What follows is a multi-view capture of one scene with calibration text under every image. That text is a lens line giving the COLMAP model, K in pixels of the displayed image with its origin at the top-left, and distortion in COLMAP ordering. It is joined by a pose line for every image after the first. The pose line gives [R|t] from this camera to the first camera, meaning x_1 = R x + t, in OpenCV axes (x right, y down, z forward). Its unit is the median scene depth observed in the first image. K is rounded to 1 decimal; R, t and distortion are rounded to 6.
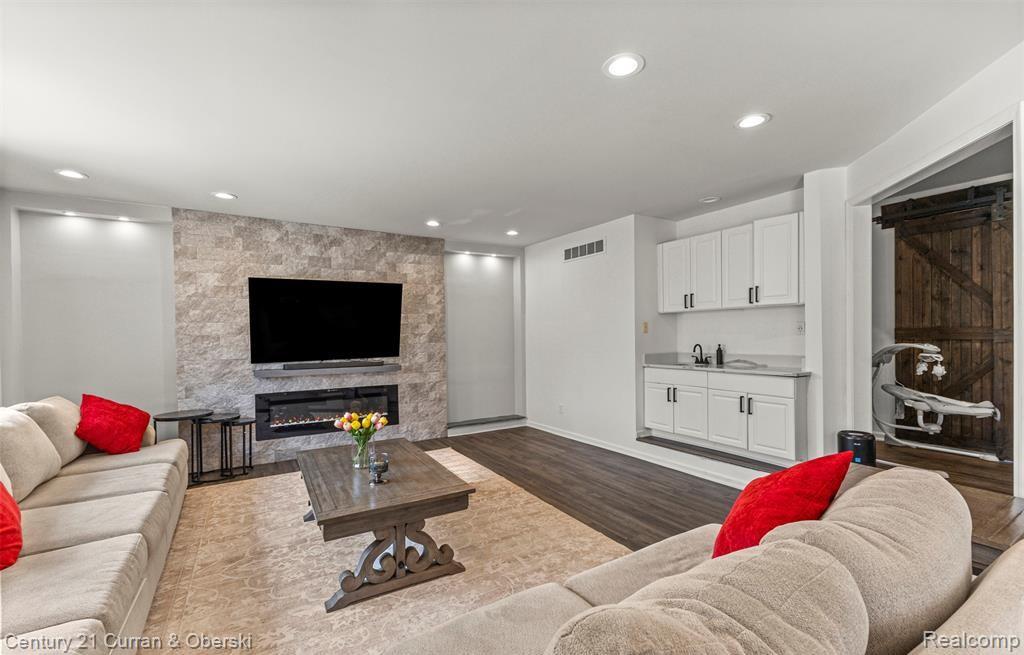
lens RADIAL K [[443.9, 0, 513.7], [0, 443.9, 340.3], [0, 0, 1]] dist [0.004988, -0.000476]
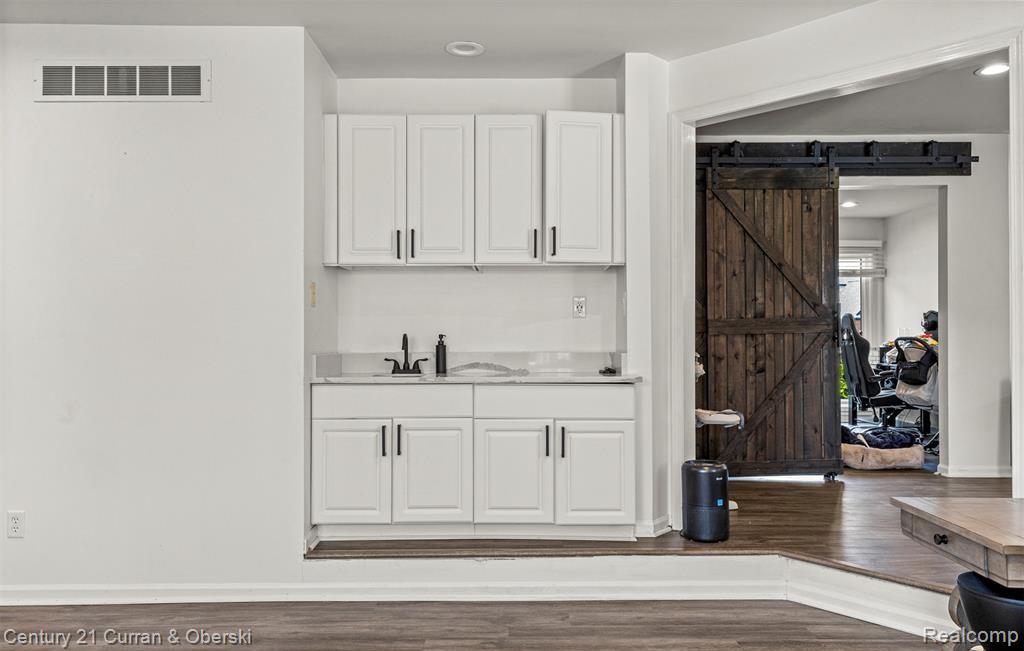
lens RADIAL K [[777.5, 0, 521.1], [0, 777.5, 329.5], [0, 0, 1]] dist [0.013824, -0.000315]
pose [[0.520693, 0.024023, 0.853406, -0.259934], [0.004753, 0.999507, -0.031036, 0.031697], [-0.853730, 0.020217, 0.520323, 0.443807]]
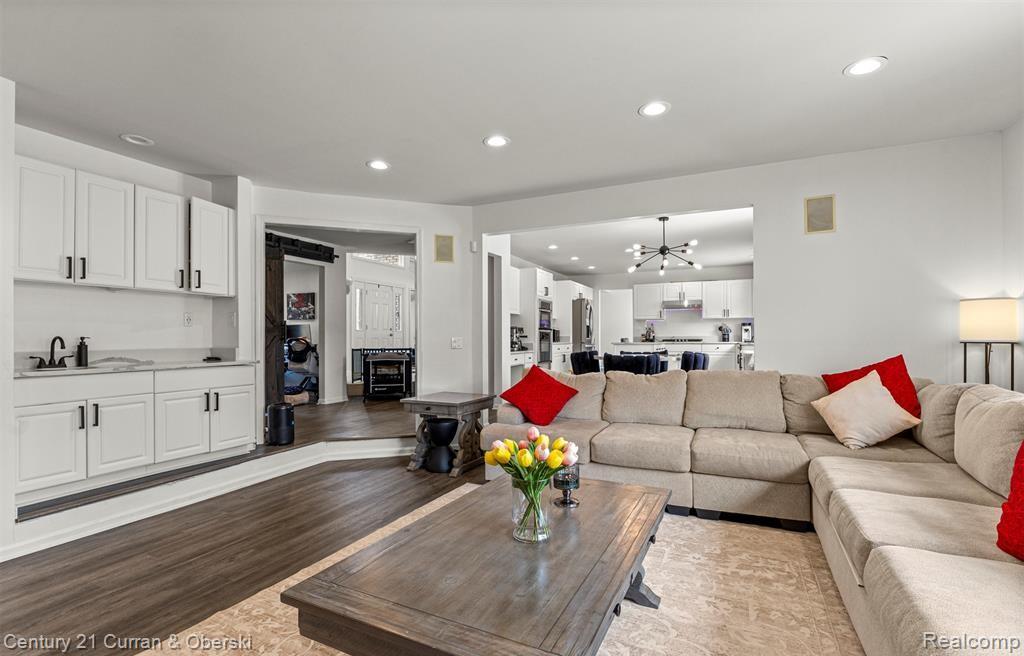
lens RADIAL K [[467.0, 0, 515.7], [0, 467.0, 333.6], [0, 0, 1]] dist [-0.000140, 0.000007]
pose [[-0.552882, 0.024075, 0.832912, -0.503472], [0.023828, 0.999631, -0.013077, 0.029100], [-0.832919, 0.012616, -0.553251, 0.833230]]
